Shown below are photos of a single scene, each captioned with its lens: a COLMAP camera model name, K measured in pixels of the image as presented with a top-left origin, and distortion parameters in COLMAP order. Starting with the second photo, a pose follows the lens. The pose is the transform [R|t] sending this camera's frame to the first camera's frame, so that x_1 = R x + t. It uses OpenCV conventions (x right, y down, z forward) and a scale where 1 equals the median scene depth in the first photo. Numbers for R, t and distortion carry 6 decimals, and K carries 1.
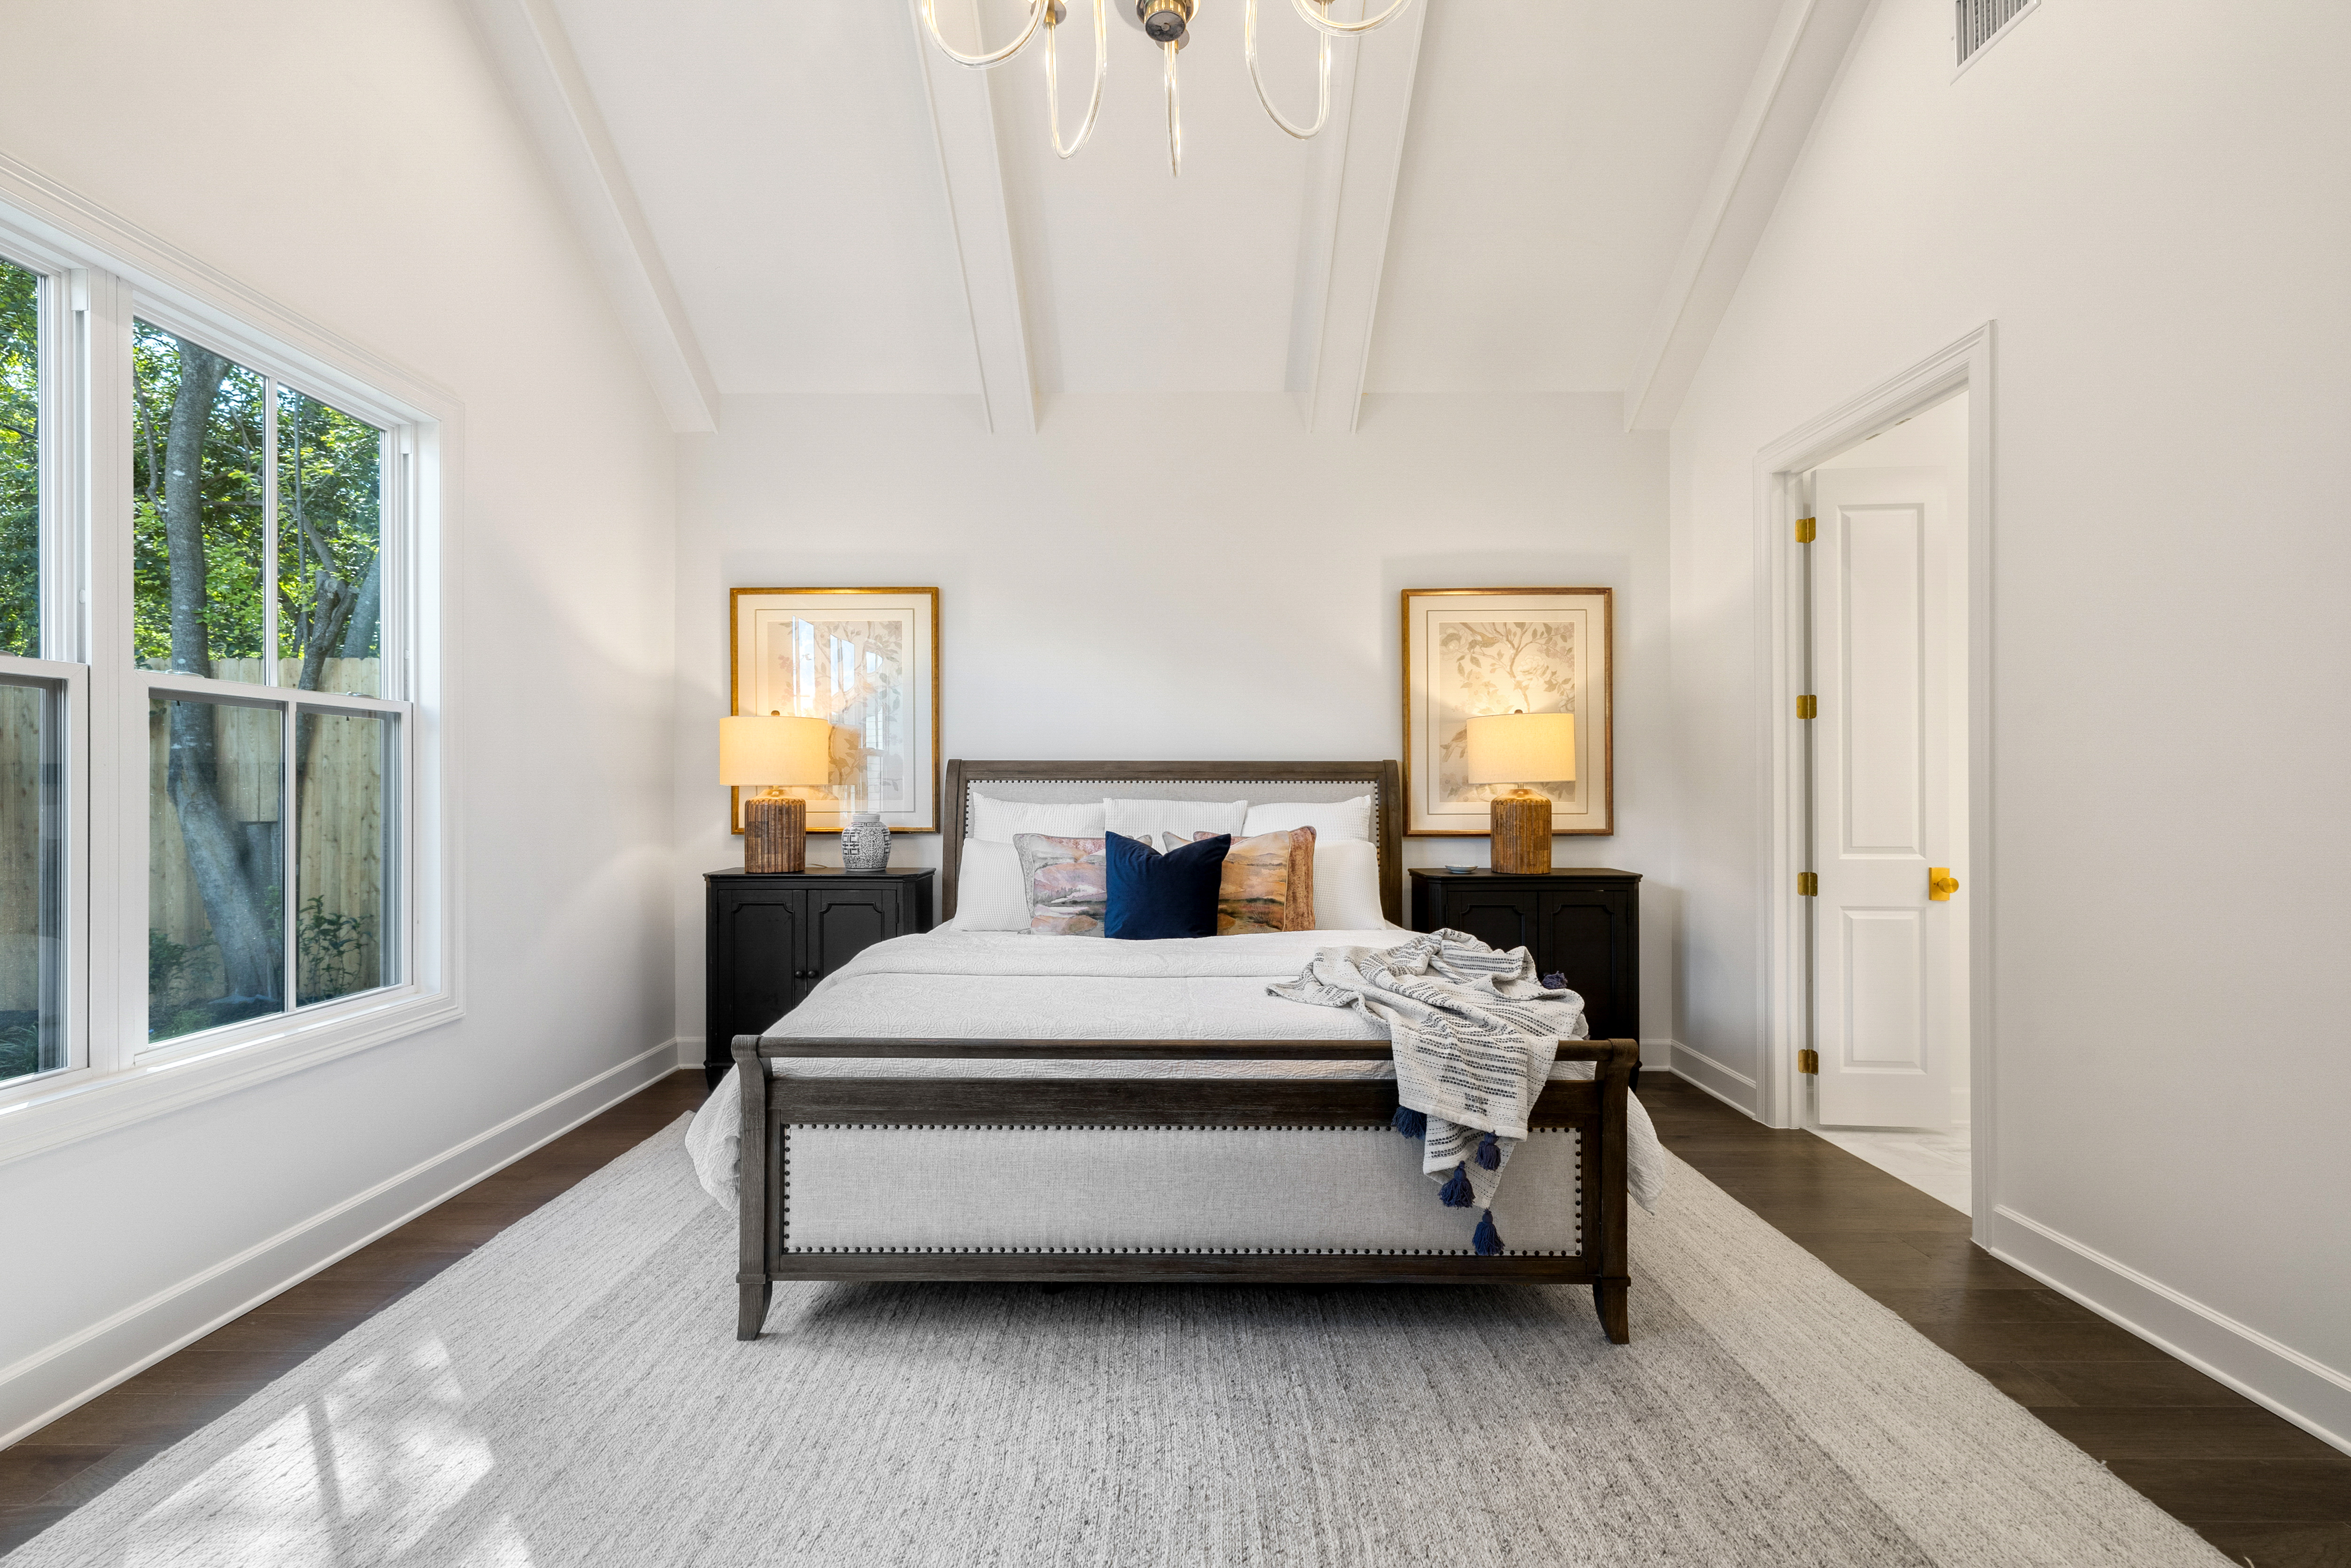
lens RADIAL K [[1002.3, 0, 1178.0], [0, 1002.3, 789.3], [0, 0, 1]] dist [0.005991, 0.000495]
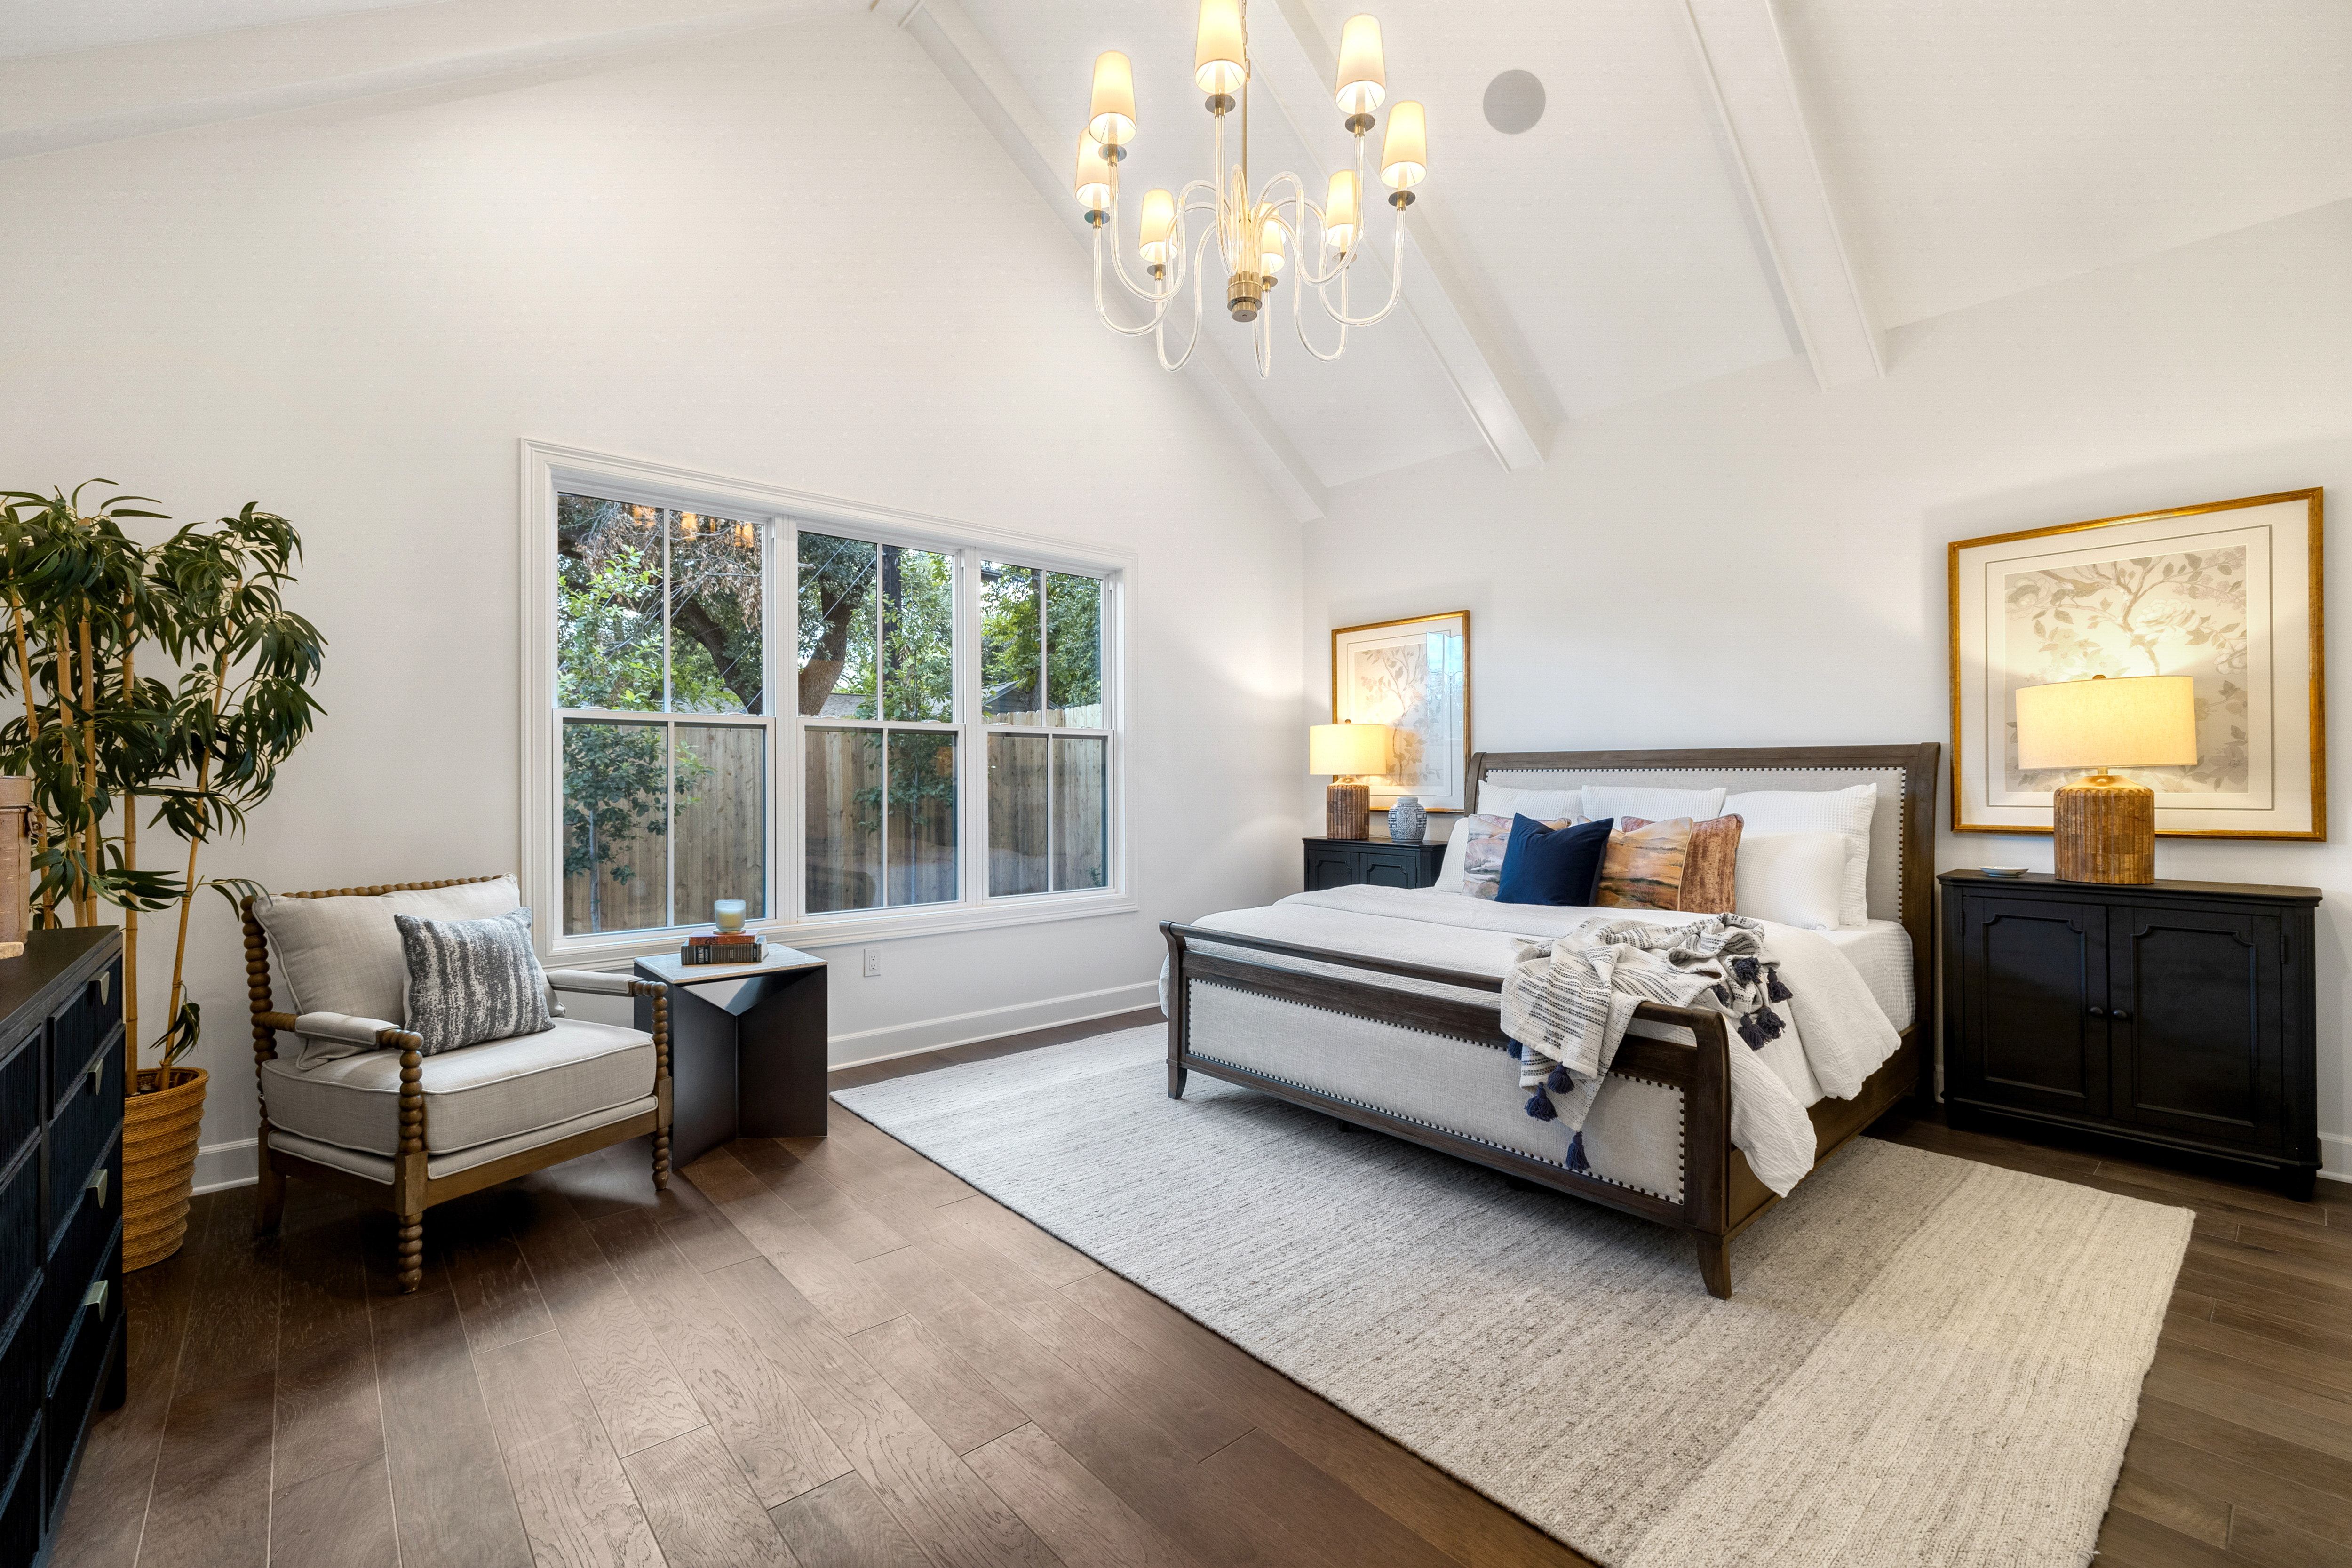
lens RADIAL K [[1002.8, 0, 1161.2], [0, 1002.8, 780.3], [0, 0, 1]] dist [0.005991, 0.000495]
pose [[0.658098, 0.000660, -0.752932, 0.547378], [0.002273, 0.999993, 0.002863, -0.000895], [0.752929, -0.003596, 0.658092, -0.092187]]
